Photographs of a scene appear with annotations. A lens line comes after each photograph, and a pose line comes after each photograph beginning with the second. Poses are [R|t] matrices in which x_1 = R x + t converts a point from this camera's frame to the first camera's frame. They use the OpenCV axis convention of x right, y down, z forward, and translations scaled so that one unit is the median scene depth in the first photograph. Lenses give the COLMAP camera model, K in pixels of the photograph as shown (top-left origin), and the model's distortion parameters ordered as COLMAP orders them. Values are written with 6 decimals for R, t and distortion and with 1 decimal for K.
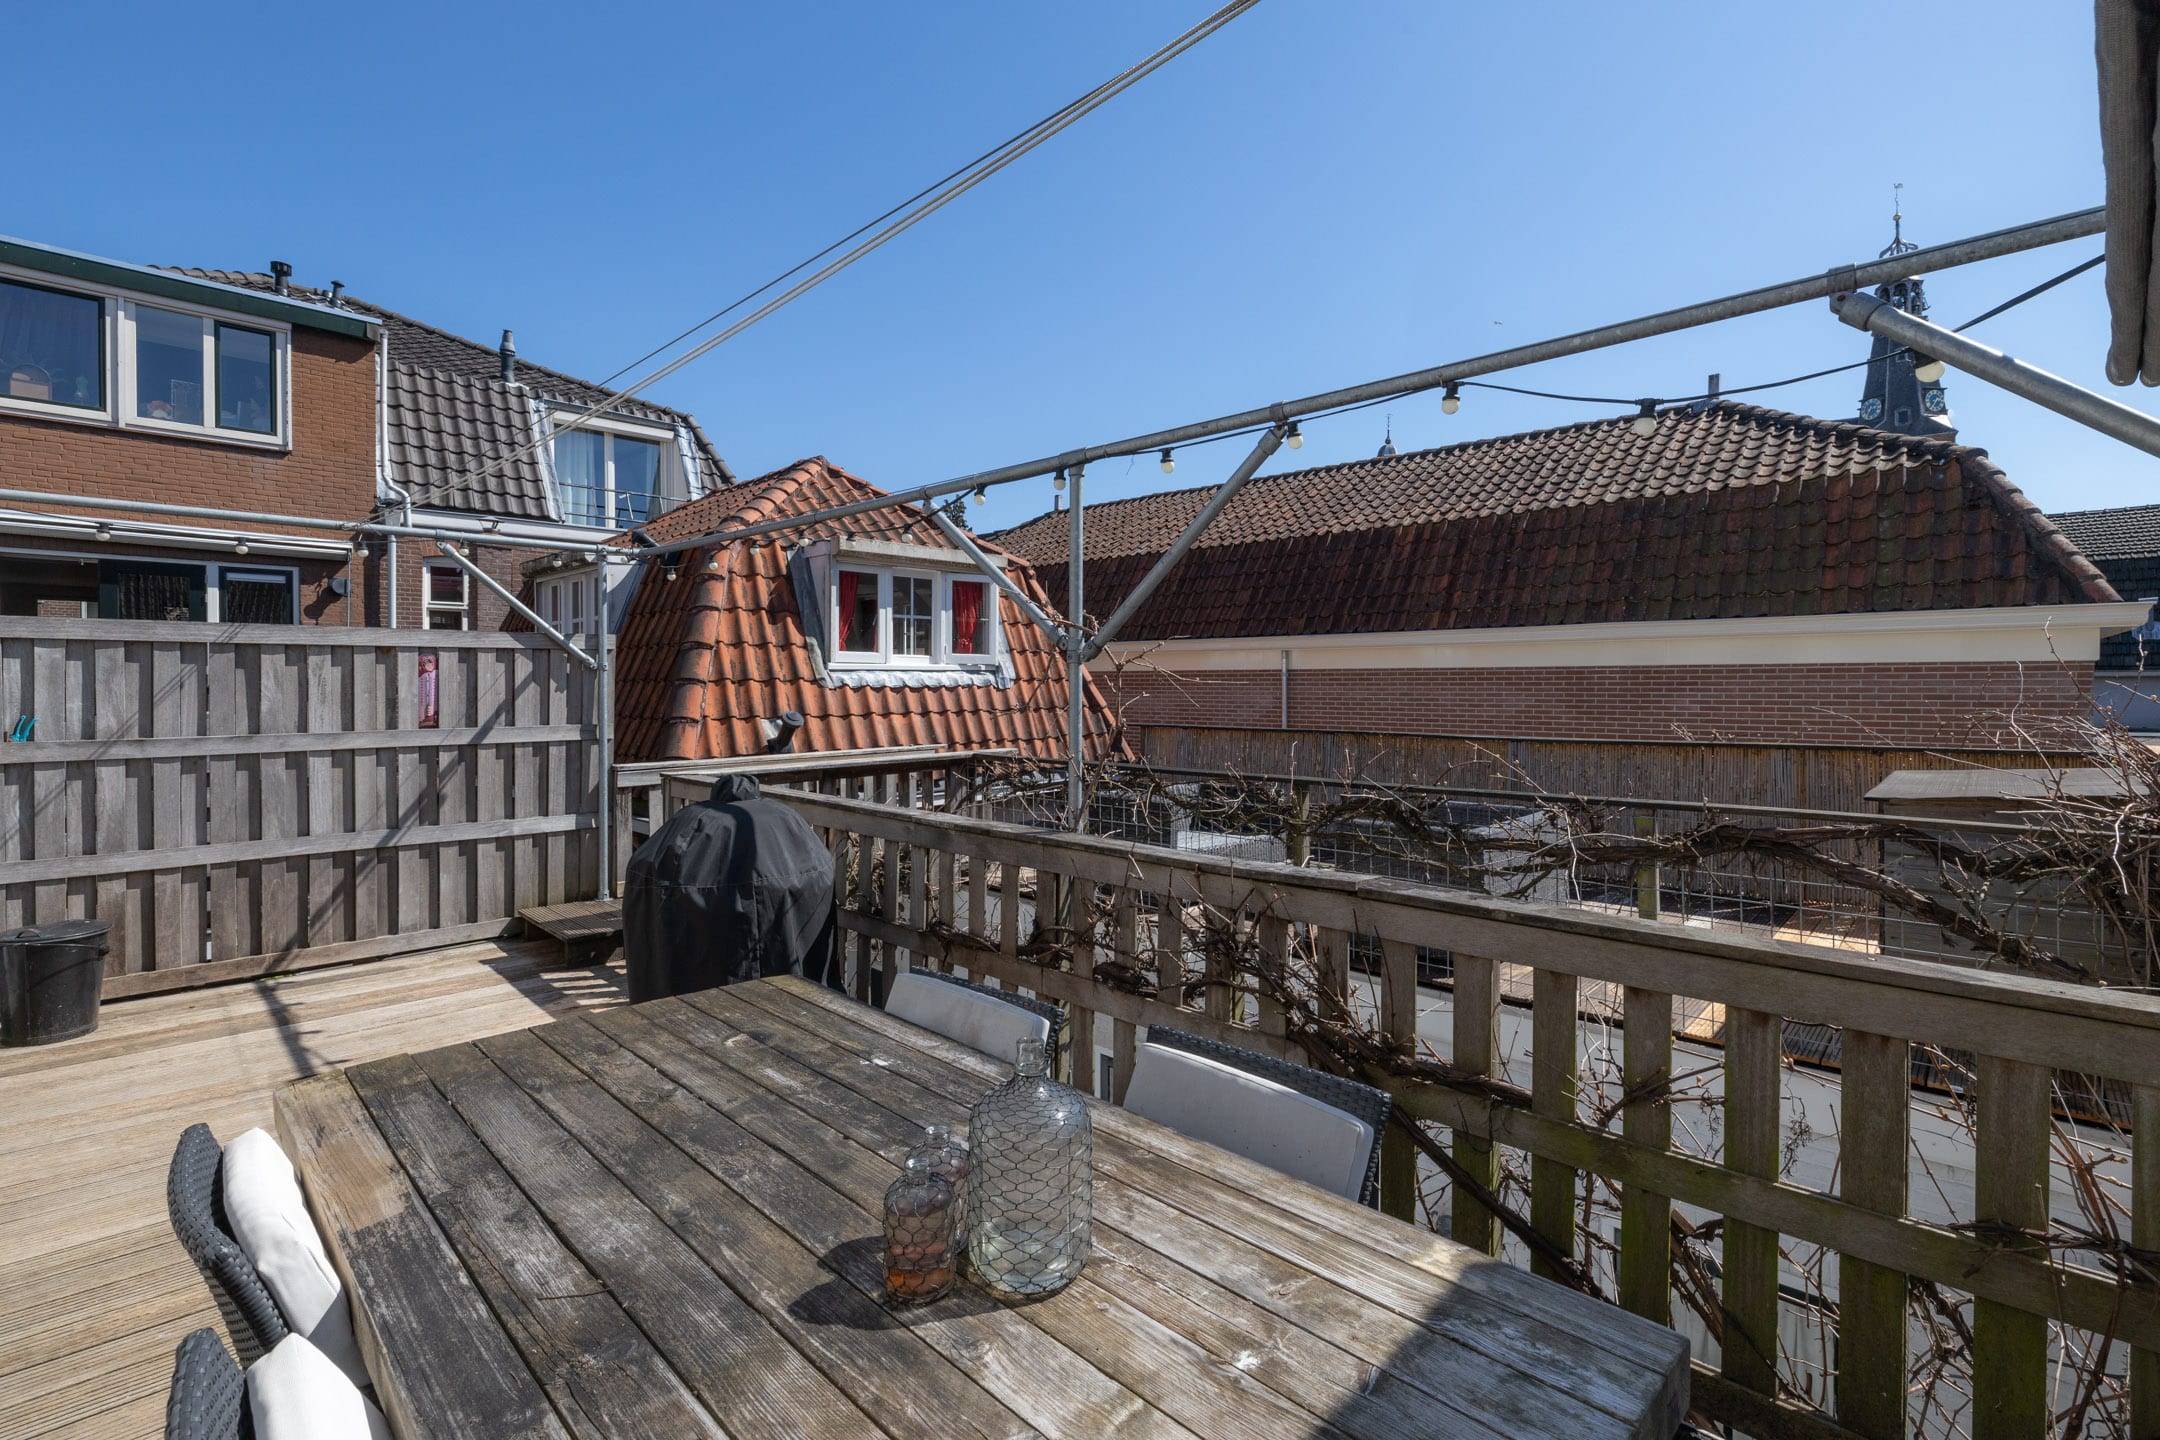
lens RADIAL K [[928.0, 0, 1080.2], [0, 928.0, 708.7], [0, 0, 1]] dist [0.002533, 0.000029]
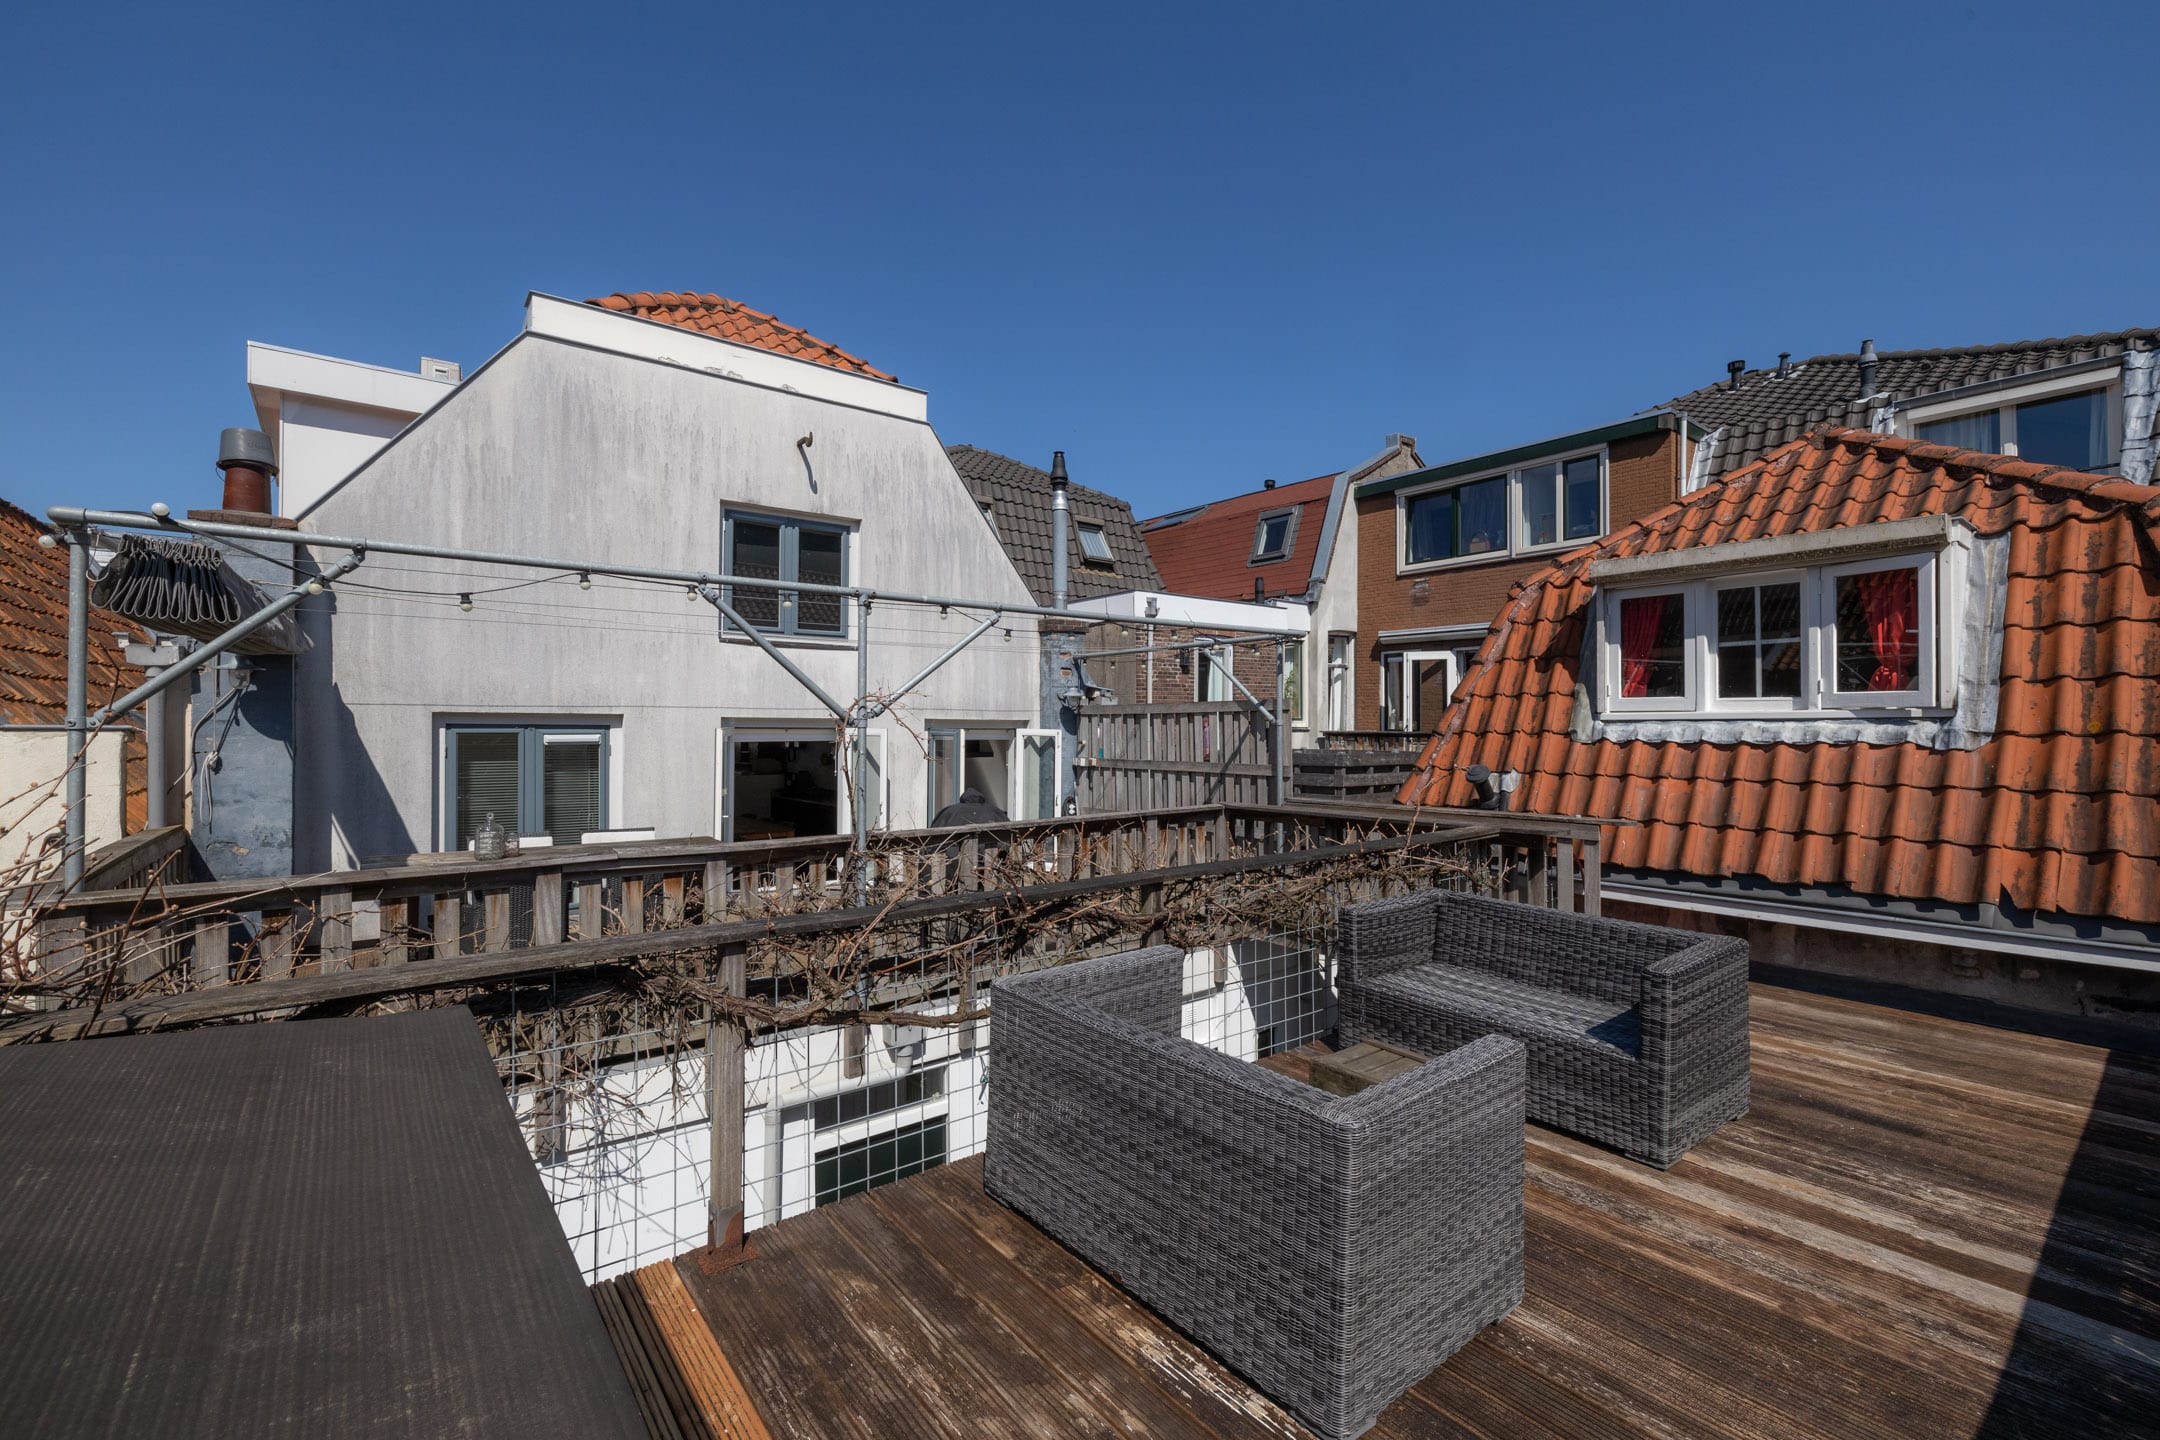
lens RADIAL K [[928.0, 0, 1078.1], [0, 928.0, 718.4], [0, 0, 1]] dist [0.002533, 0.000029]
pose [[-0.129535, -0.010364, -0.991521, 0.569036], [-0.030613, 0.999511, -0.006448, -0.021961], [0.991102, 0.029519, -0.129789, 0.580859]]
